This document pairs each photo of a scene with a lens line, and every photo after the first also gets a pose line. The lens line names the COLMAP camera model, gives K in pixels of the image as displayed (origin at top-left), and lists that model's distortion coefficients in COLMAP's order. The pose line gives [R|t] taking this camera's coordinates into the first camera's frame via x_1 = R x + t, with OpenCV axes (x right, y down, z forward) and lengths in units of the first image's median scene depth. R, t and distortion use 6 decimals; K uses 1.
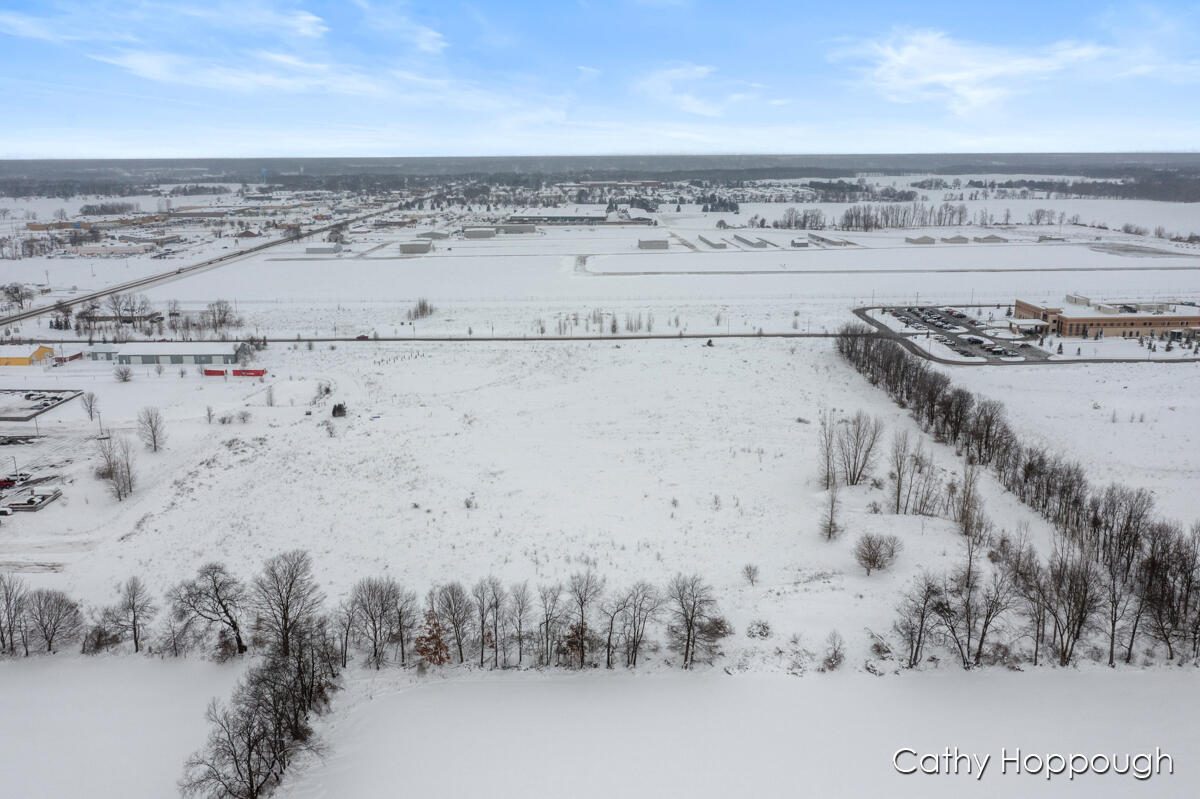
lens RADIAL K [[938.2, 0, 600.0], [0, 938.2, 399.5], [0, 0, 1]] dist [0.000991, 0.007248]
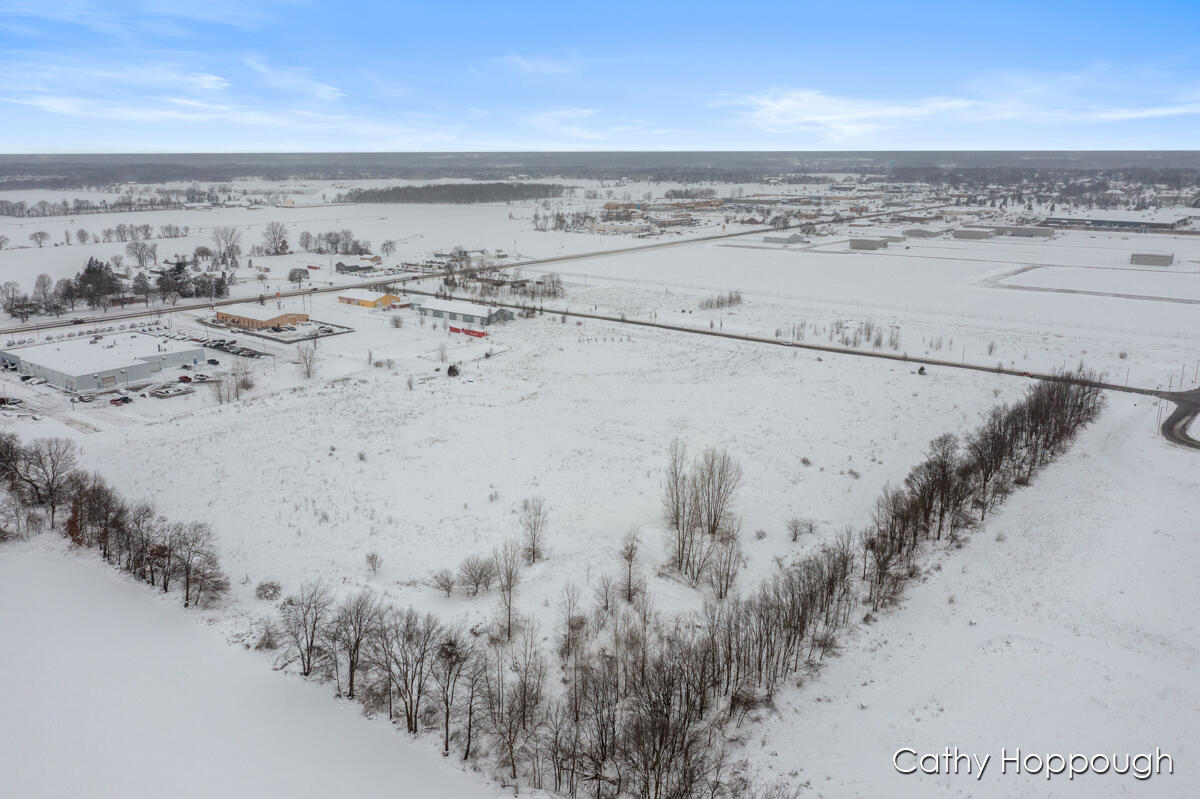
lens RADIAL K [[938.2, 0, 600.0], [0, 938.2, 399.5], [0, 0, 1]] dist [0.000991, 0.007248]
pose [[0.782630, 0.167474, -0.599535, 0.154887], [-0.162358, 0.984711, 0.063127, -0.015452], [0.600941, 0.047934, 0.797855, 0.053569]]
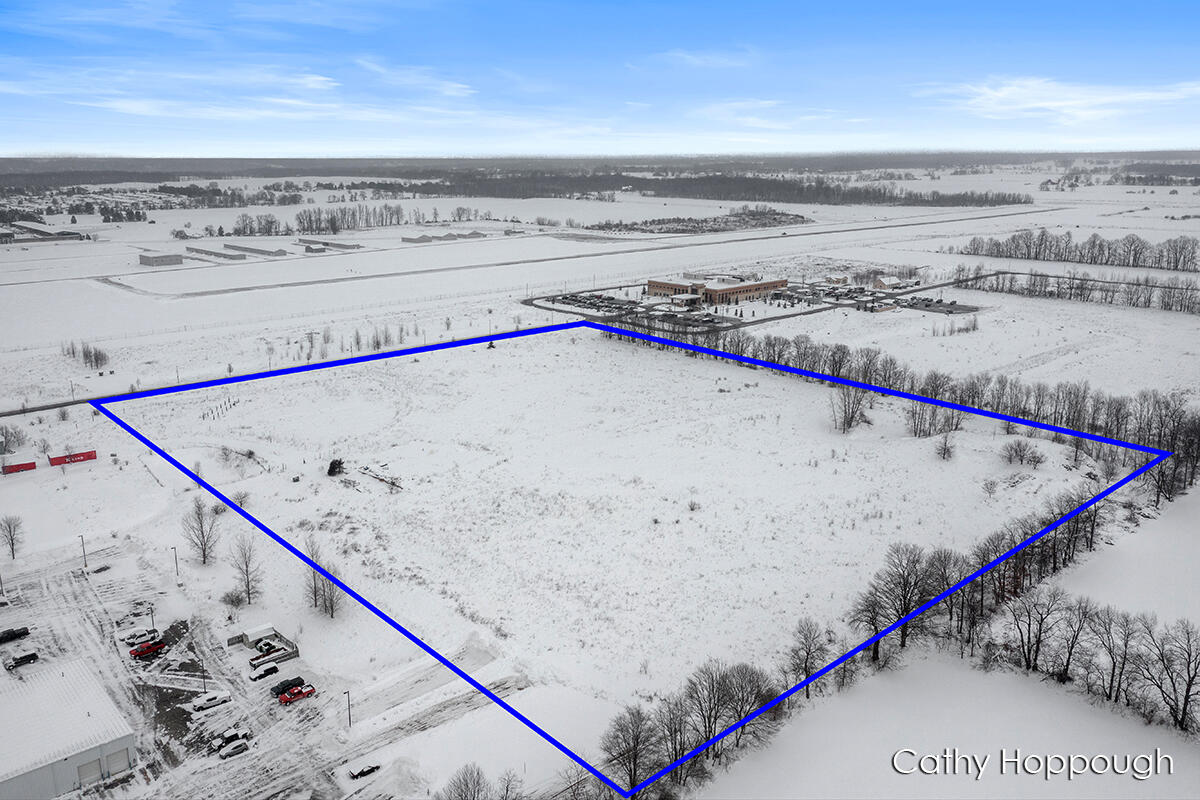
lens RADIAL K [[938.2, 0, 600.0], [0, 938.2, 400.0], [0, 0, 1]] dist [0.000991, 0.007248]
pose [[0.742662, -0.164630, 0.649115, -0.178760], [0.165791, 0.984336, 0.059966, -0.016302], [-0.648819, 0.063083, 0.758323, 0.058012]]
